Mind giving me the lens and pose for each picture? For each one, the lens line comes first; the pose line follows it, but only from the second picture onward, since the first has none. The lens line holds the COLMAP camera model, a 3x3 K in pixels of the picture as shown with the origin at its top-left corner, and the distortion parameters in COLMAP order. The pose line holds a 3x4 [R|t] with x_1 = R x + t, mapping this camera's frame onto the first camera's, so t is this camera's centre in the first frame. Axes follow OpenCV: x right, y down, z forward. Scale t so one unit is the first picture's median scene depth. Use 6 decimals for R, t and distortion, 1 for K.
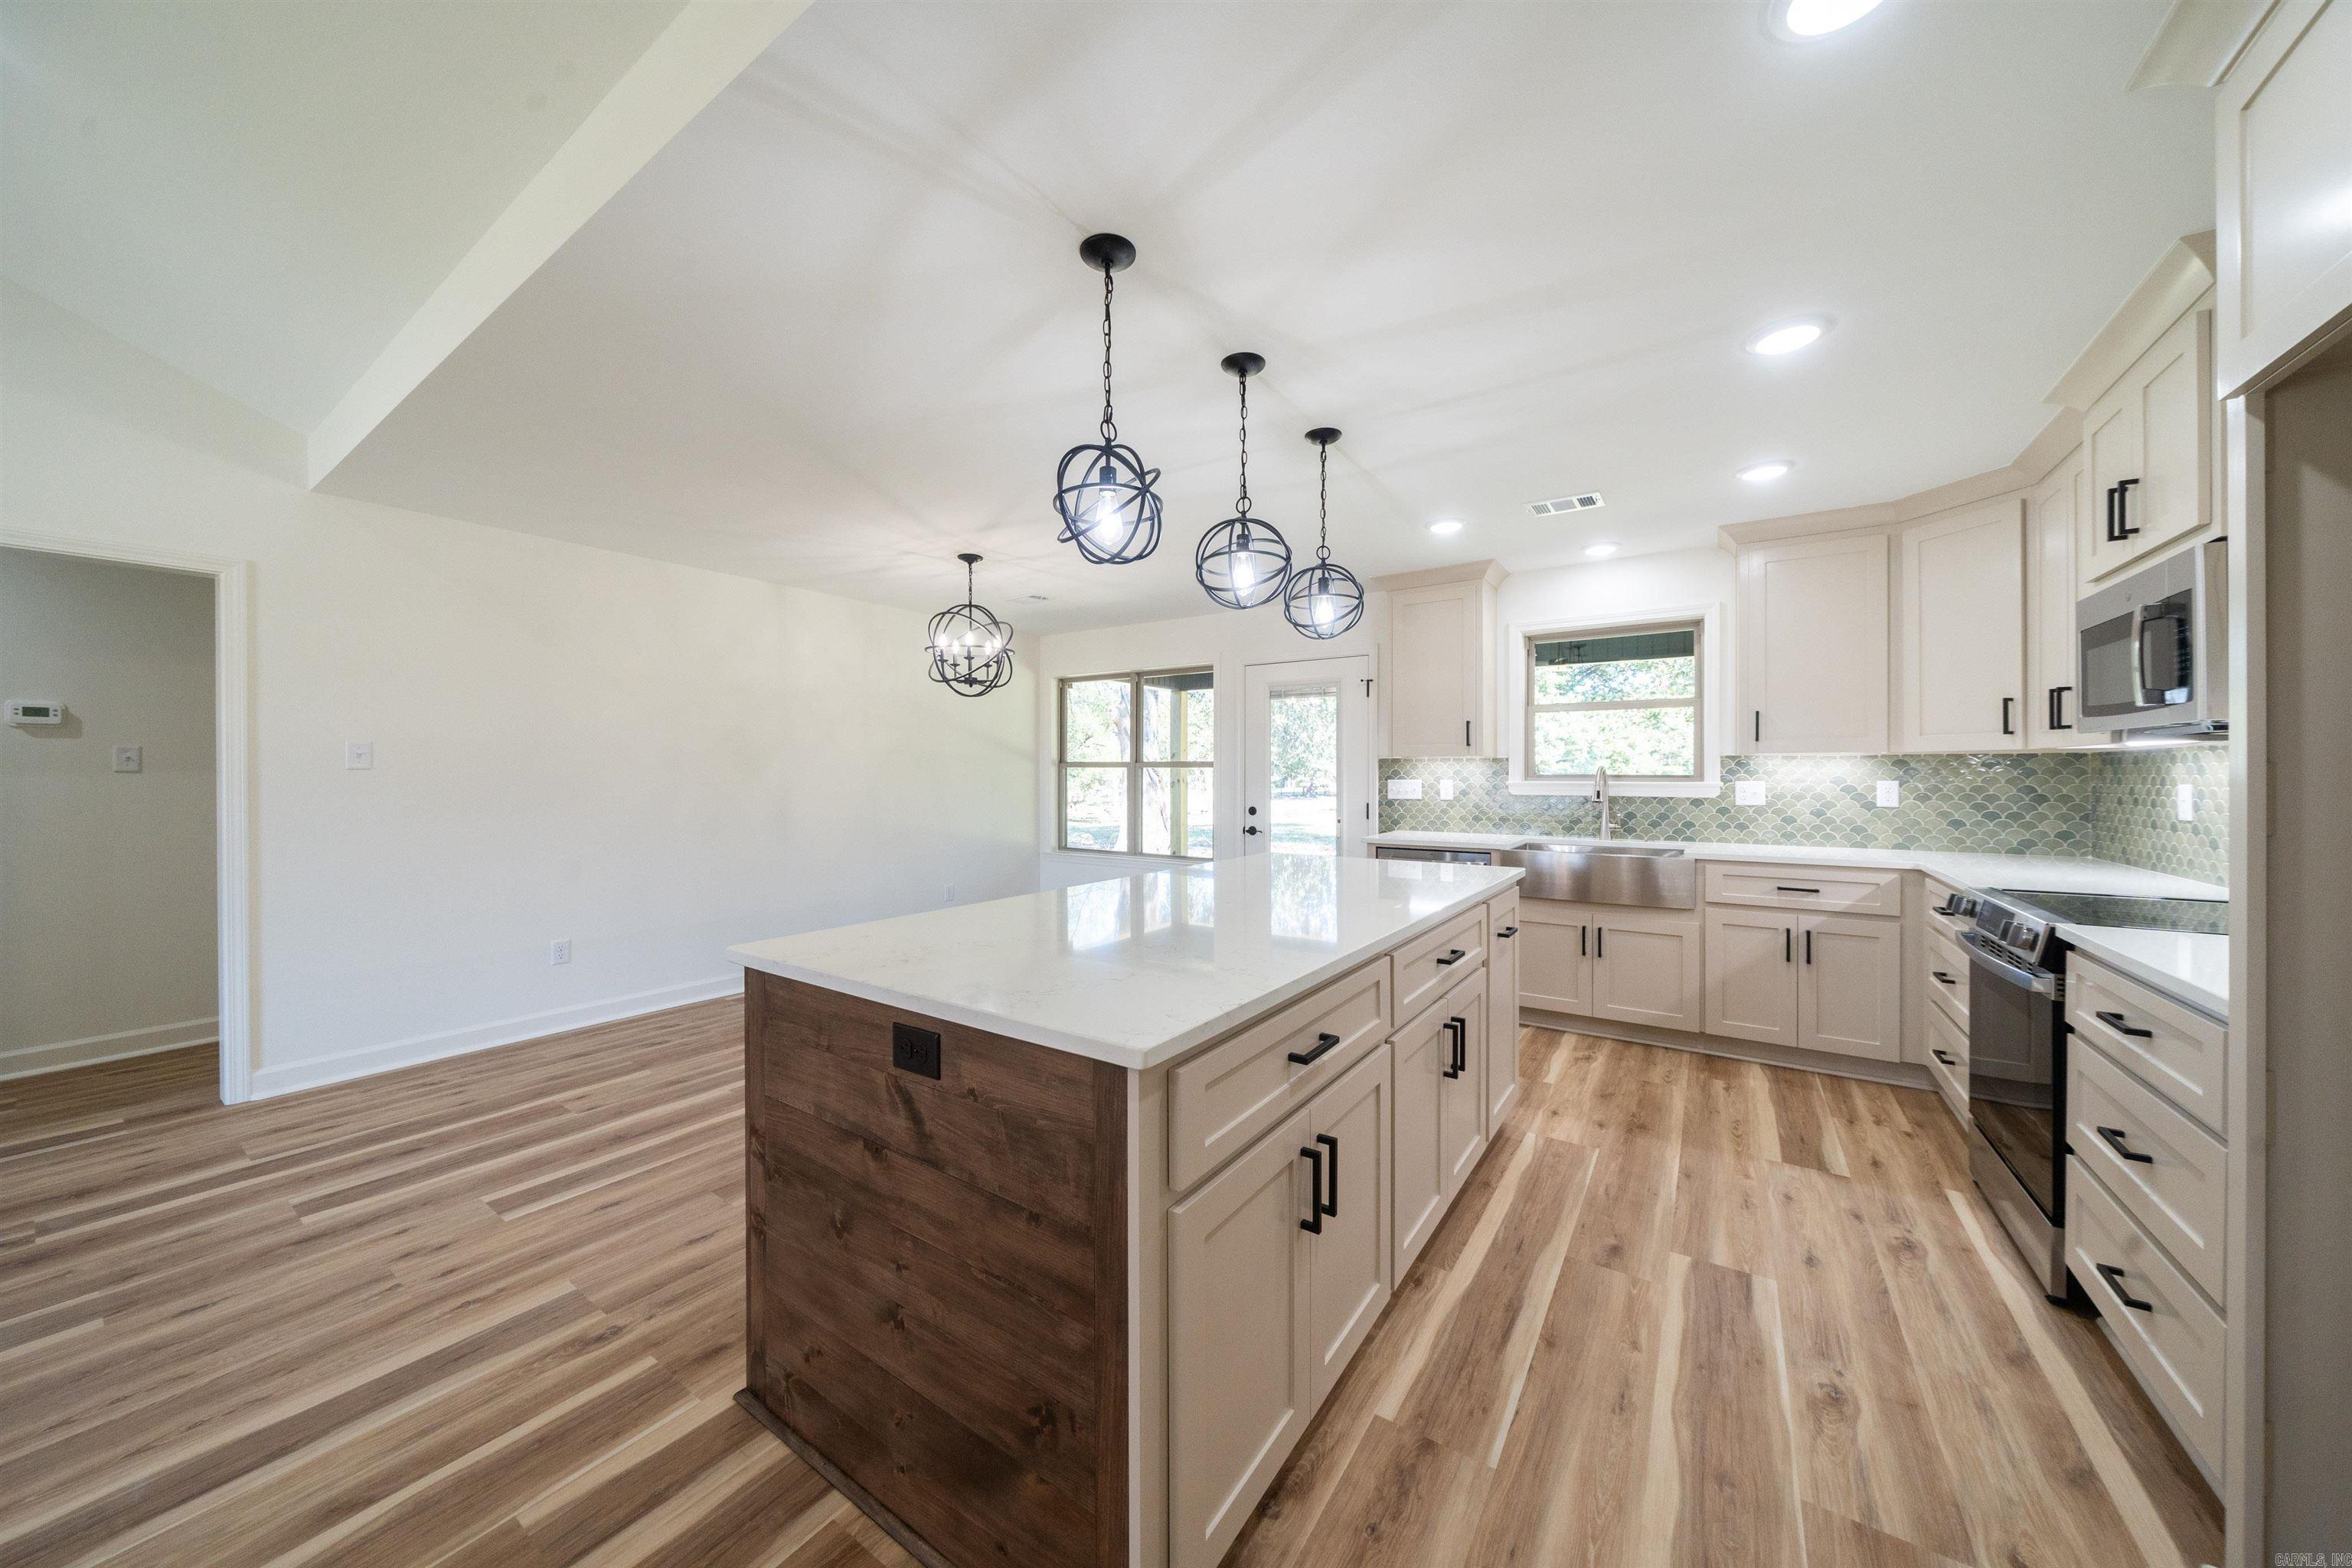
lens RADIAL K [[799.9, 0, 1177.4], [0, 799.9, 773.3], [0, 0, 1]] dist [-0.005217, -0.000234]
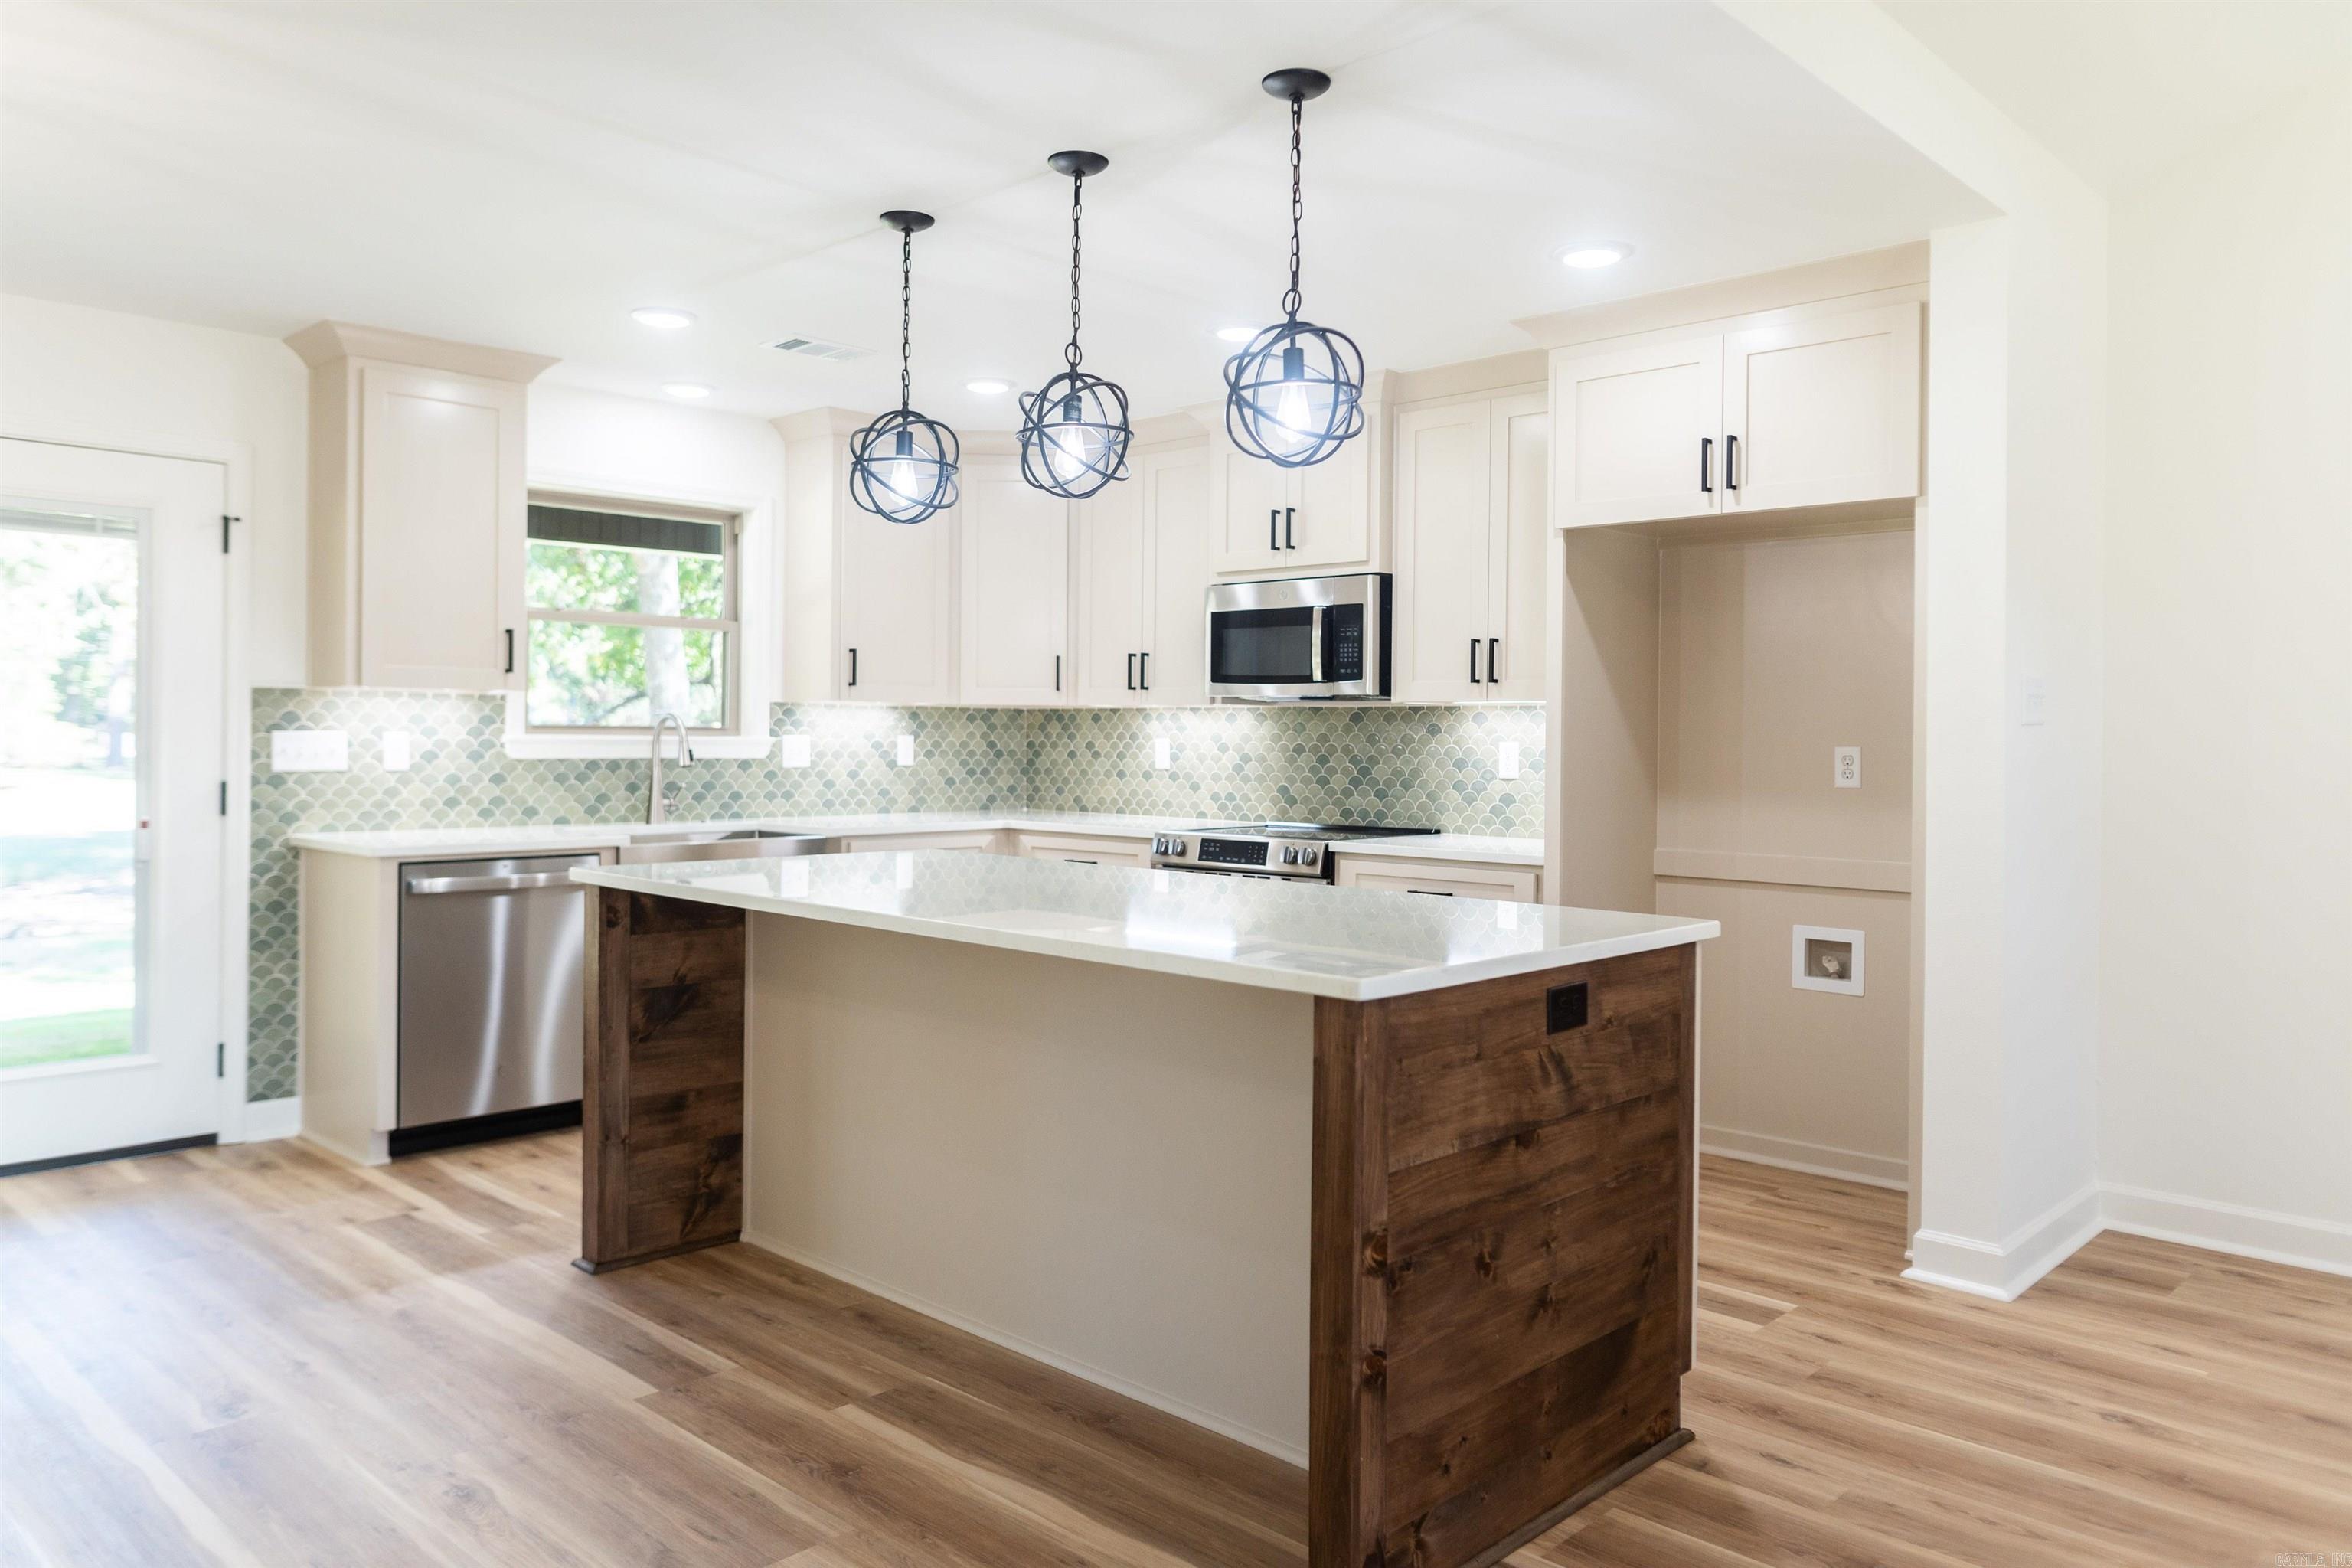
lens RADIAL K [[1638.2, 0, 1174.2], [0, 1638.2, 755.6], [0, 0, 1]] dist [-0.017288, 0.021207]
pose [[0.164890, -0.009248, 0.986269, -0.923903], [-0.009979, 0.999889, 0.011044, 0.009462], [-0.986262, -0.011663, 0.164779, 0.447918]]
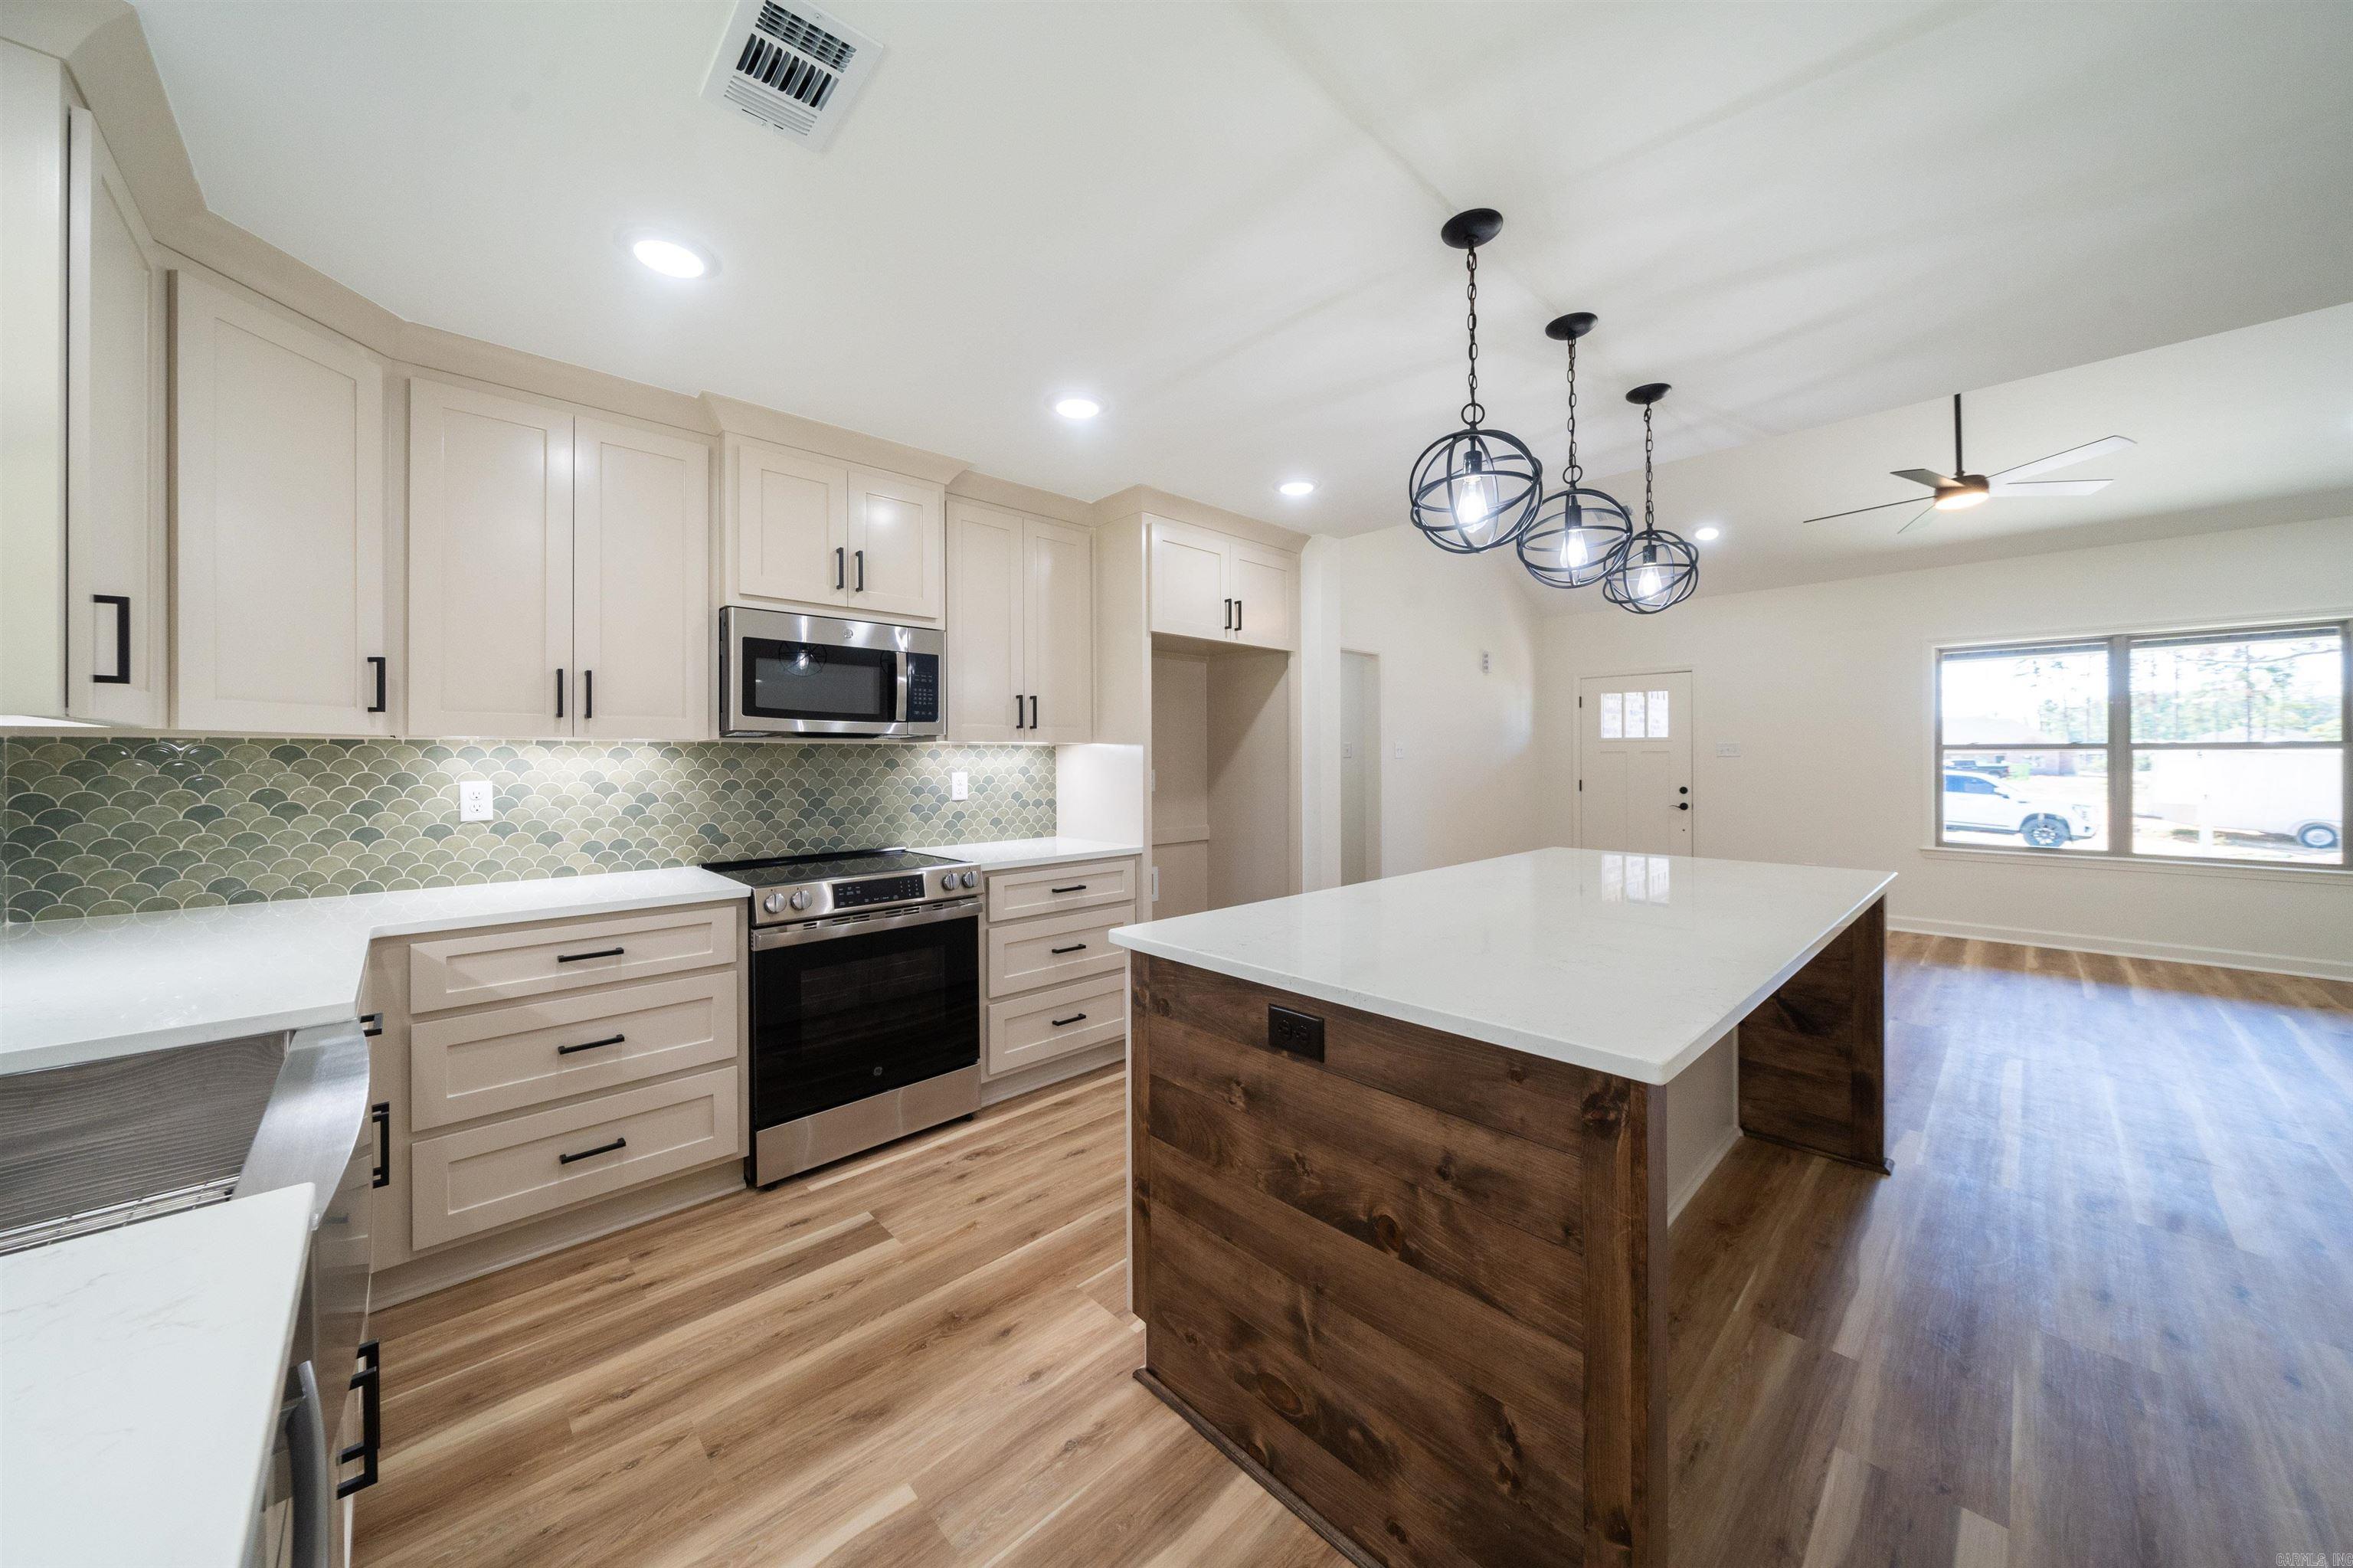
lens RADIAL K [[800.3, 0, 1182.7], [0, 800.3, 762.4], [0, 0, 1]] dist [-0.005217, -0.000234]
pose [[-0.977454, 0.004939, 0.211089, 0.223643], [0.006004, 0.999972, 0.004408, -0.005043], [-0.211061, 0.005576, -0.977457, 1.349748]]
